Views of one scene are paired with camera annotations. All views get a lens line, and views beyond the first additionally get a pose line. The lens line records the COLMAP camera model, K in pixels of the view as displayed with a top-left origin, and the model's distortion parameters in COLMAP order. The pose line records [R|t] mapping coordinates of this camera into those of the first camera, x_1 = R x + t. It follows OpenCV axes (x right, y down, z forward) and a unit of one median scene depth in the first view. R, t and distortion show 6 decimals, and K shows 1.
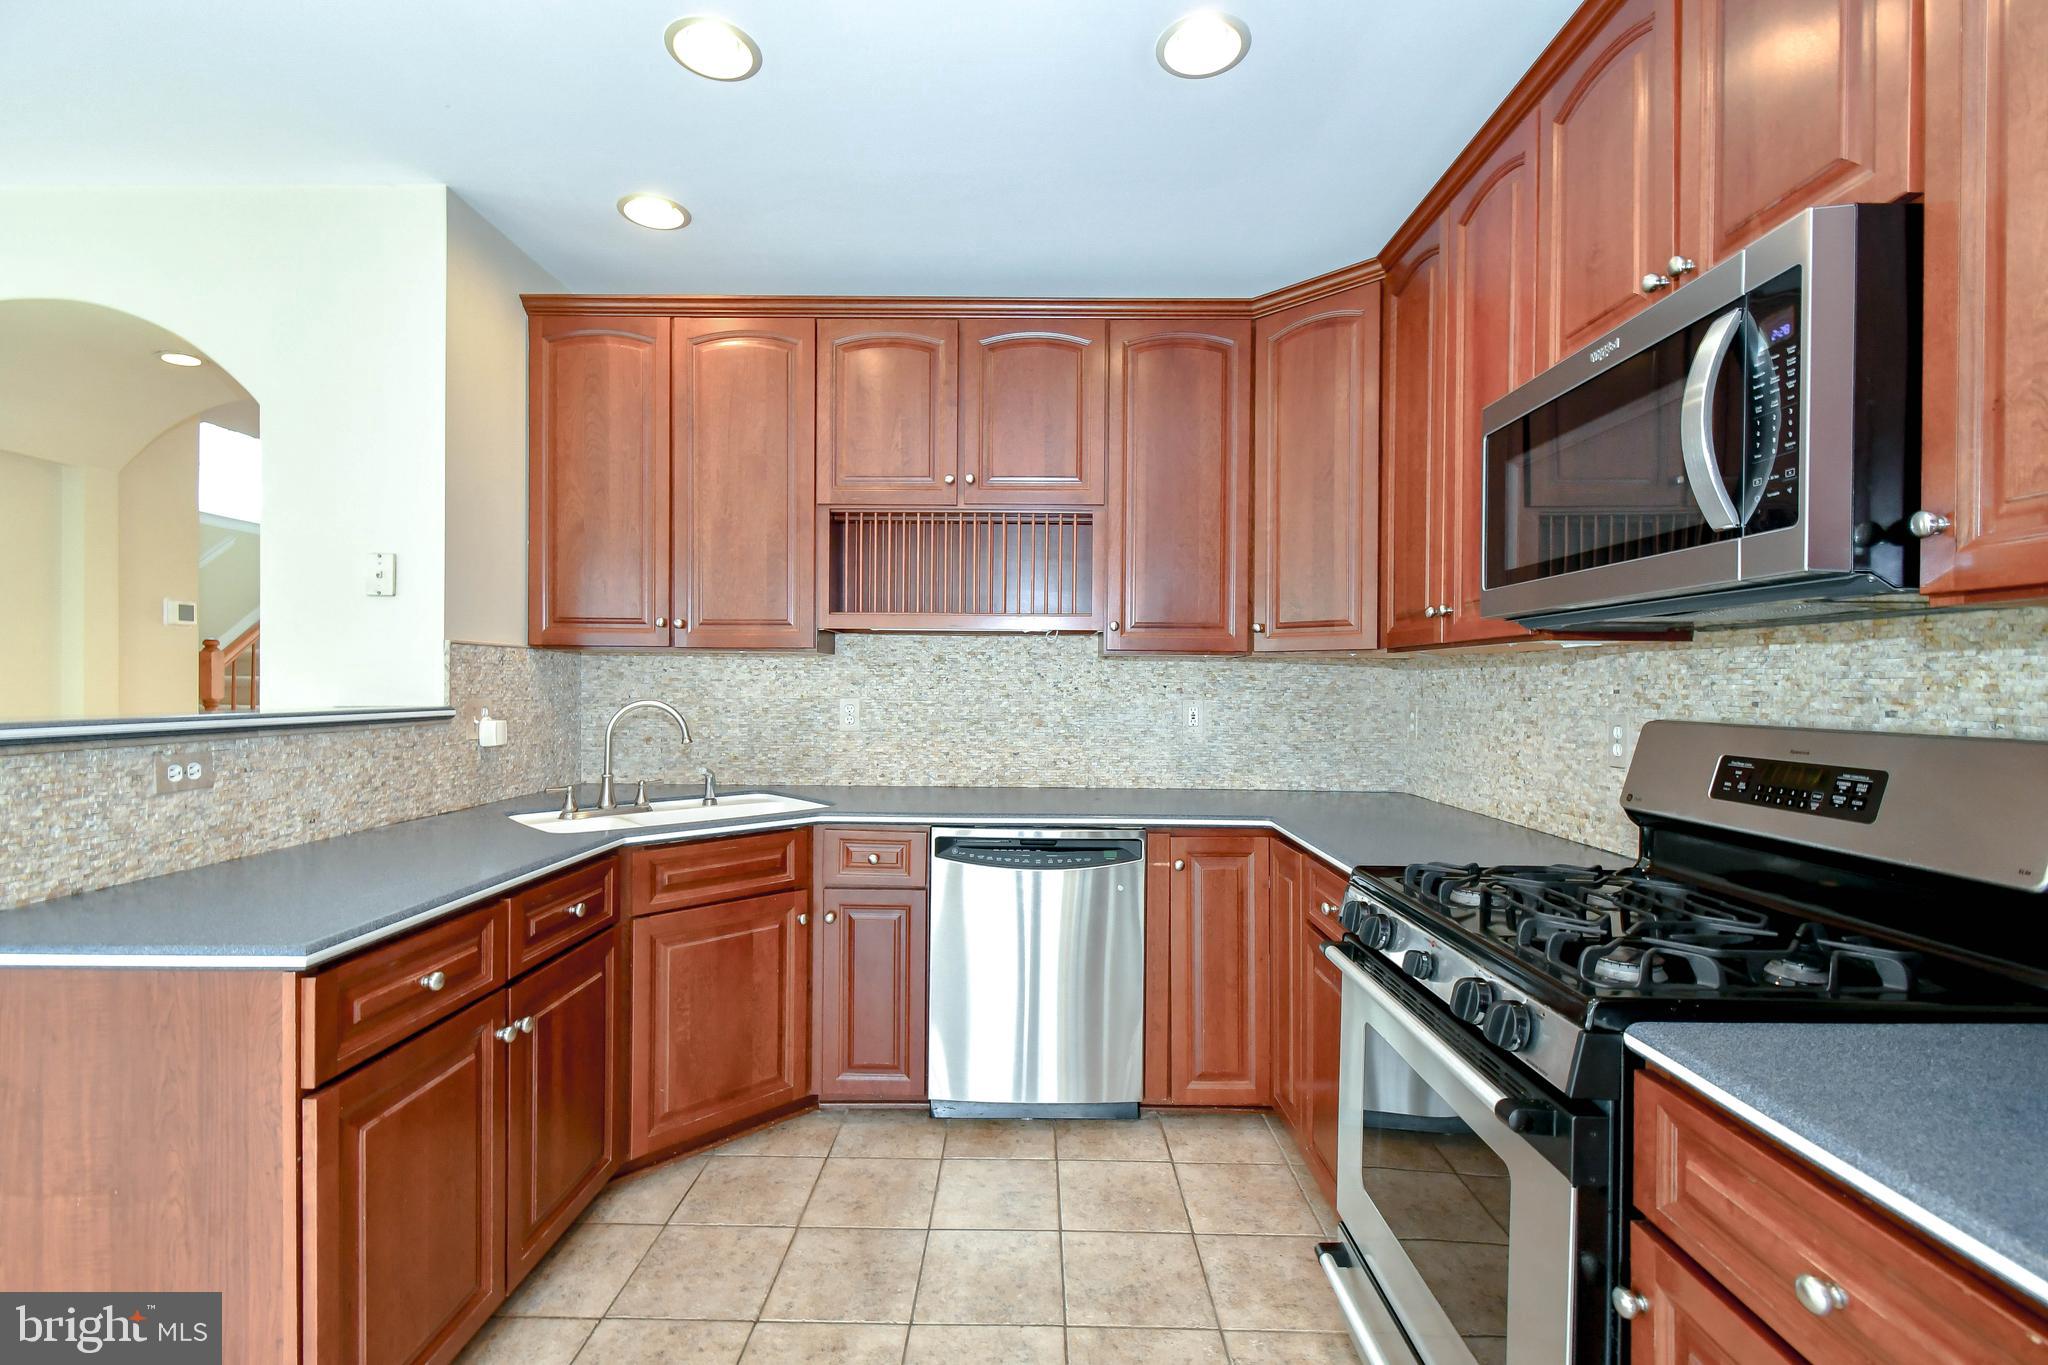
lens RADIAL K [[906.2, 0, 1028.1], [0, 906.2, 688.5], [0, 0, 1]] dist [0.004519, -0.001886]
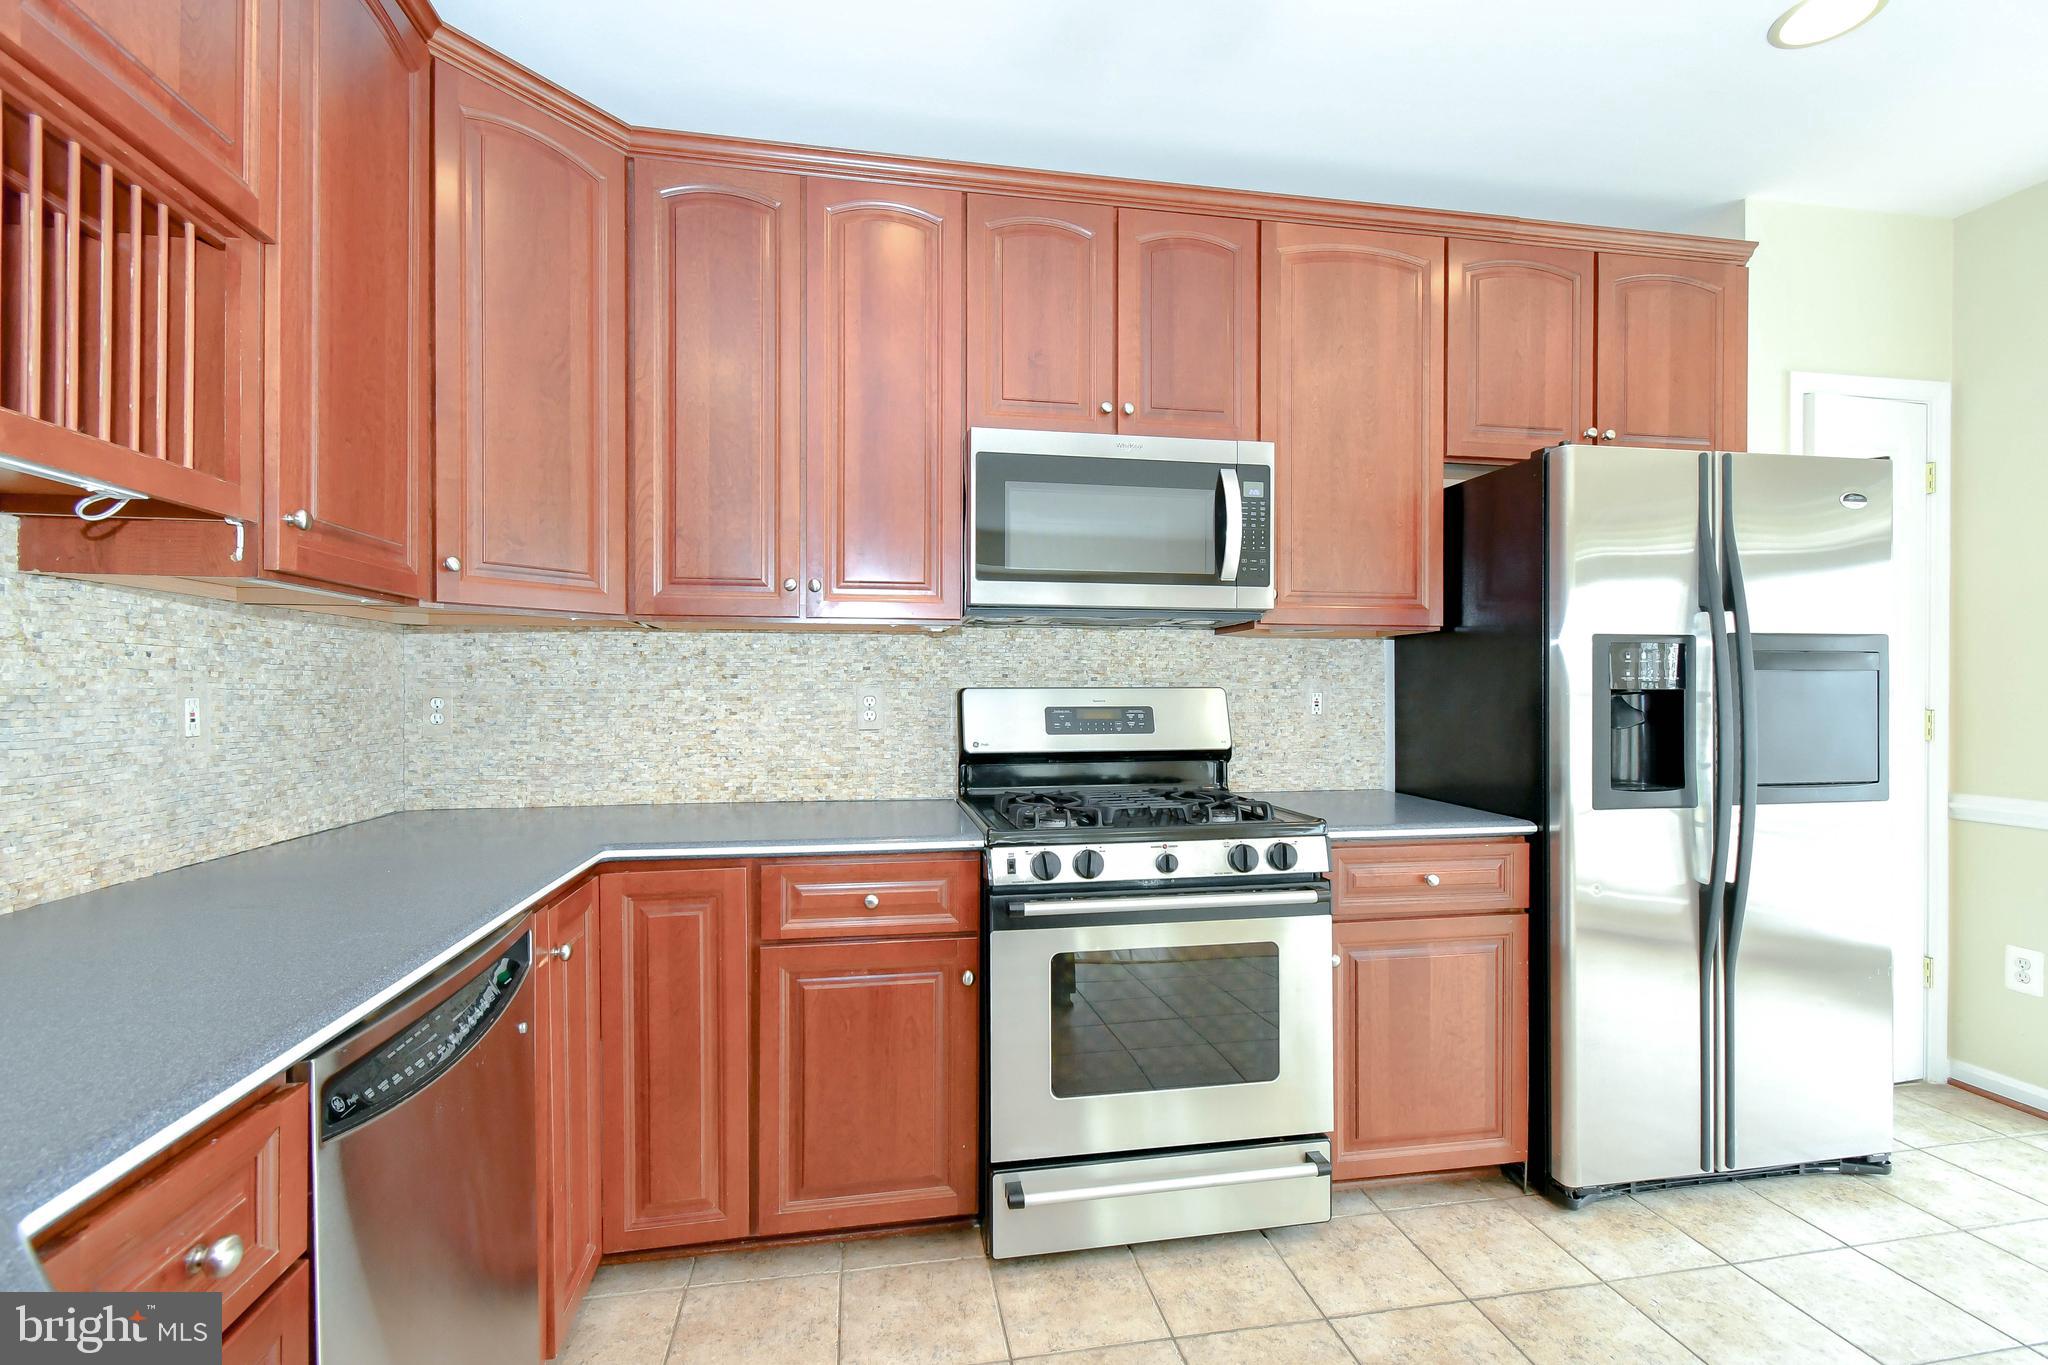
lens RADIAL K [[906.2, 0, 1015.2], [0, 906.2, 693.0], [0, 0, 1]] dist [0.004519, -0.001886]
pose [[-0.172966, -0.014645, 0.984819, -0.471591], [0.003920, 0.999871, 0.015557, 0.014697], [-0.984920, 0.006552, -0.172886, 0.800292]]
